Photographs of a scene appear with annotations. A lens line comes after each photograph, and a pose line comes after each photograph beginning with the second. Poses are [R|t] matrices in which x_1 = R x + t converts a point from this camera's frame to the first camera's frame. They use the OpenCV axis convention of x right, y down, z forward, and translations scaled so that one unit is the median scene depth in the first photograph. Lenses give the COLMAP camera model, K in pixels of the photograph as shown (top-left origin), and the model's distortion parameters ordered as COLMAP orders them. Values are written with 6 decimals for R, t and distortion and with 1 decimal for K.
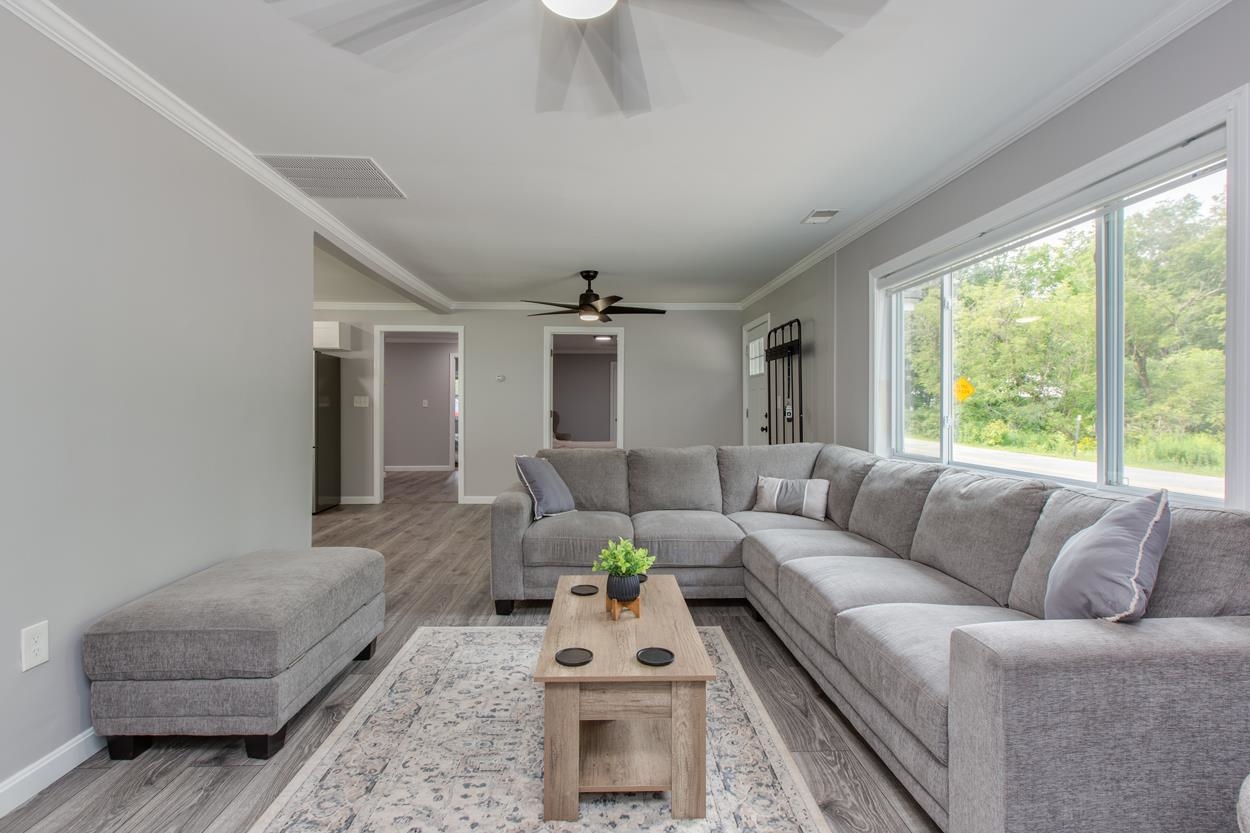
lens RADIAL K [[590.2, 0, 618.1], [0, 590.2, 409.0], [0, 0, 1]] dist [0.005901, -0.000950]
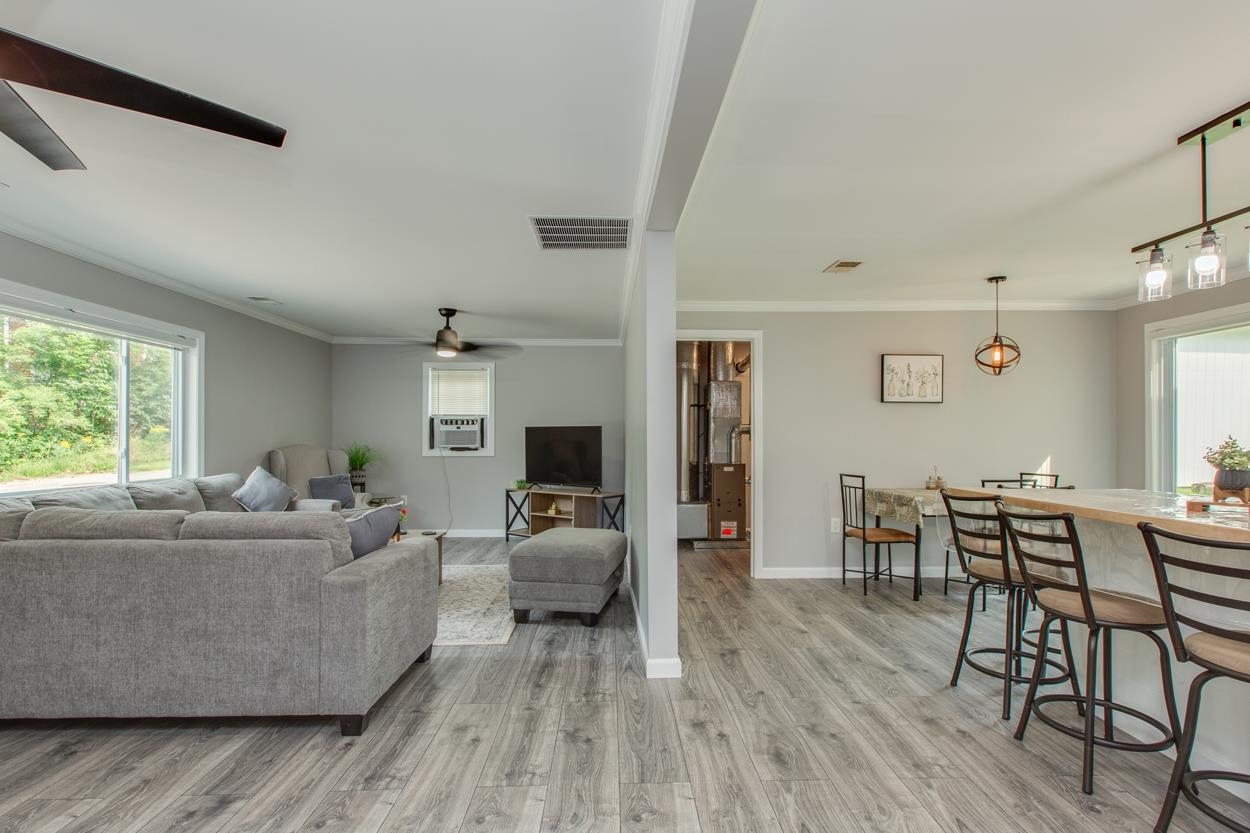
lens RADIAL K [[590.2, 0, 626.2], [0, 590.2, 430.8], [0, 0, 1]] dist [0.005901, -0.000950]
pose [[-0.999953, -0.002740, 0.009260, -0.741025], [-0.002876, 0.999887, -0.014765, -0.011721], [-0.009218, -0.014791, -0.999848, 2.737883]]
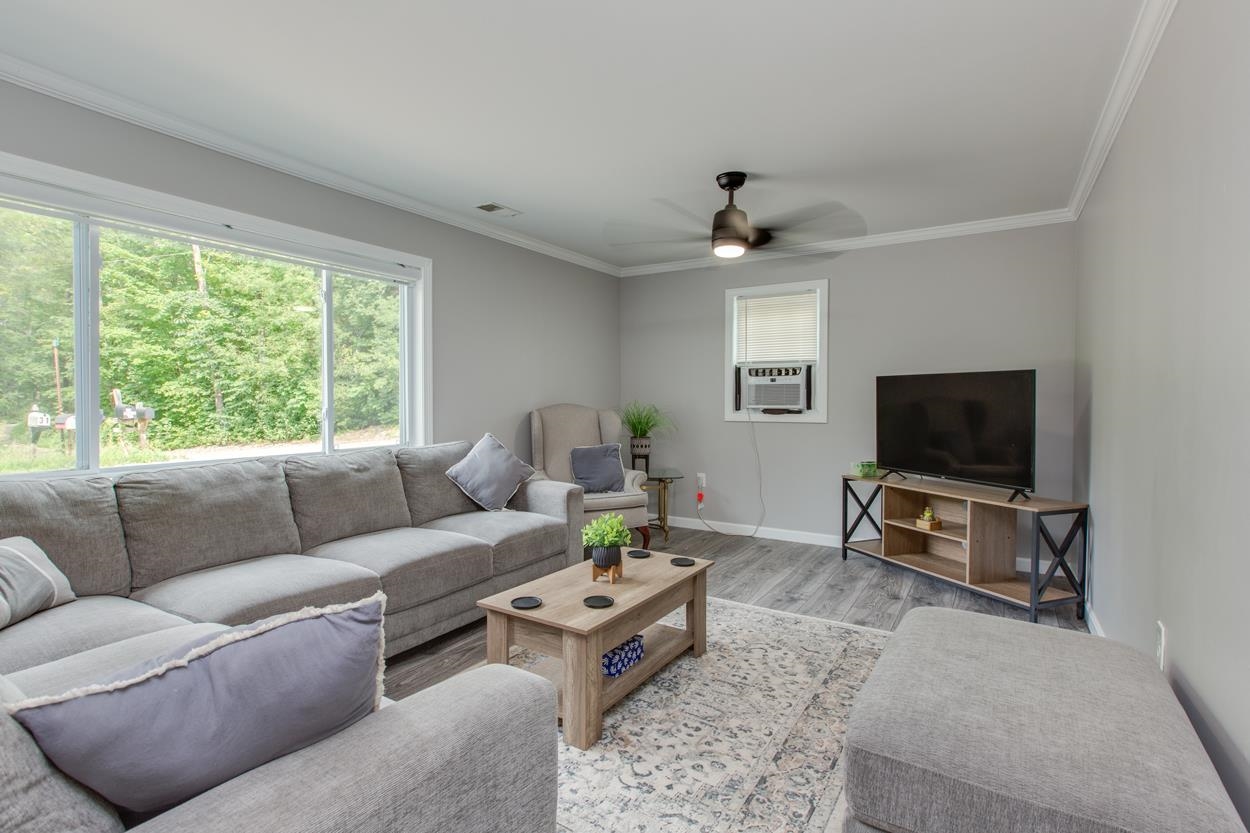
lens RADIAL K [[590.2, 0, 628.8], [0, 590.2, 414.8], [0, 0, 1]] dist [0.005901, -0.000950]
pose [[-0.826944, -0.017083, 0.562024, -0.600744], [-0.001371, 0.999597, 0.028366, -0.006047], [-0.562282, 0.022686, -0.826634, 1.721753]]
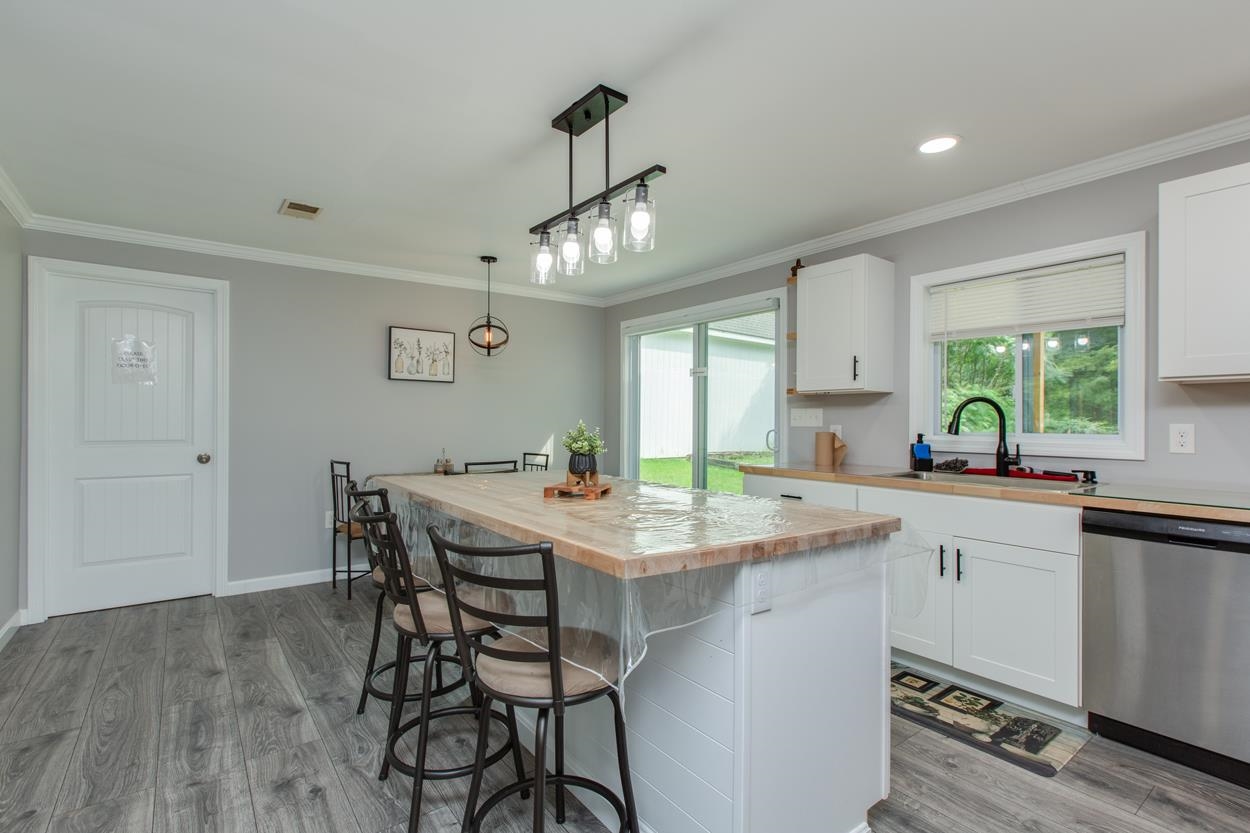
lens RADIAL K [[590.2, 0, 621.1], [0, 590.2, 415.3], [0, 0, 1]] dist [0.005901, -0.000950]
pose [[-0.825406, -0.012084, -0.564410, -1.191076], [-0.009182, 0.999926, -0.007980, -0.023262], [0.564465, -0.001404, -0.825456, 2.616572]]
